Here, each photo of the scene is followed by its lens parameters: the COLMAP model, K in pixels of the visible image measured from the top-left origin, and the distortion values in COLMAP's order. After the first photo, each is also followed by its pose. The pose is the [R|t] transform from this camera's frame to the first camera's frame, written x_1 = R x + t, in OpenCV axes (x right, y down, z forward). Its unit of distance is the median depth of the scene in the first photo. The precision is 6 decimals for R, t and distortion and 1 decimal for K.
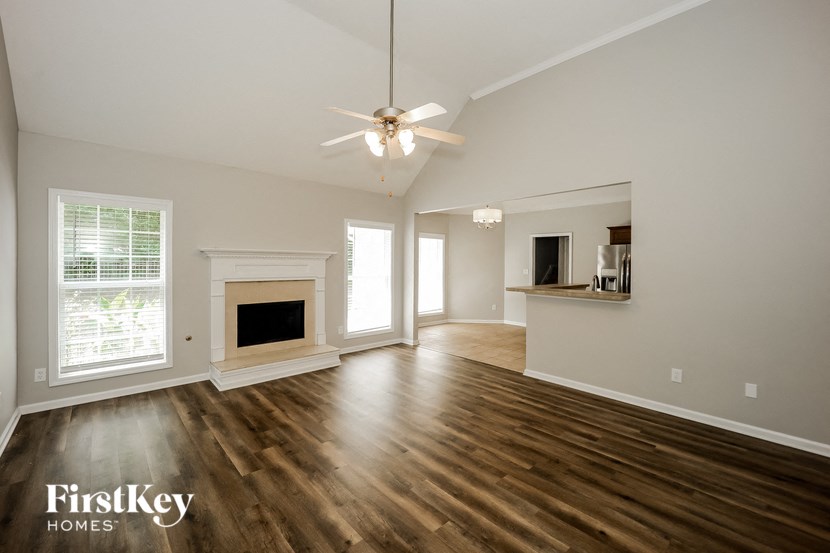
lens RADIAL K [[359.9, 0, 414.2], [0, 359.9, 267.2], [0, 0, 1]] dist [-0.000641, -0.000190]
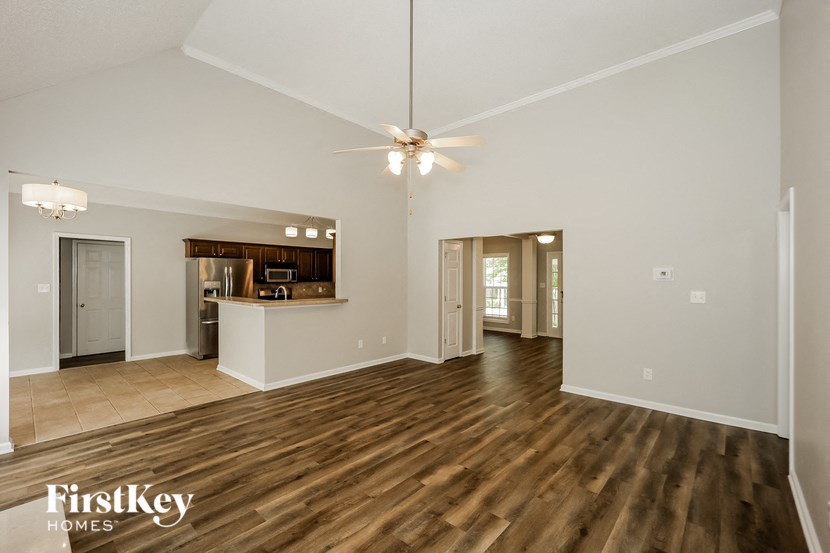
lens RADIAL K [[359.9, 0, 414.2], [0, 359.9, 267.2], [0, 0, 1]] dist [-0.000641, -0.000190]
pose [[-0.121257, 0.023279, 0.992348, -1.075004], [0.007354, 0.999719, -0.022553, -0.014171], [-0.992594, 0.004563, -0.121394, 1.081744]]
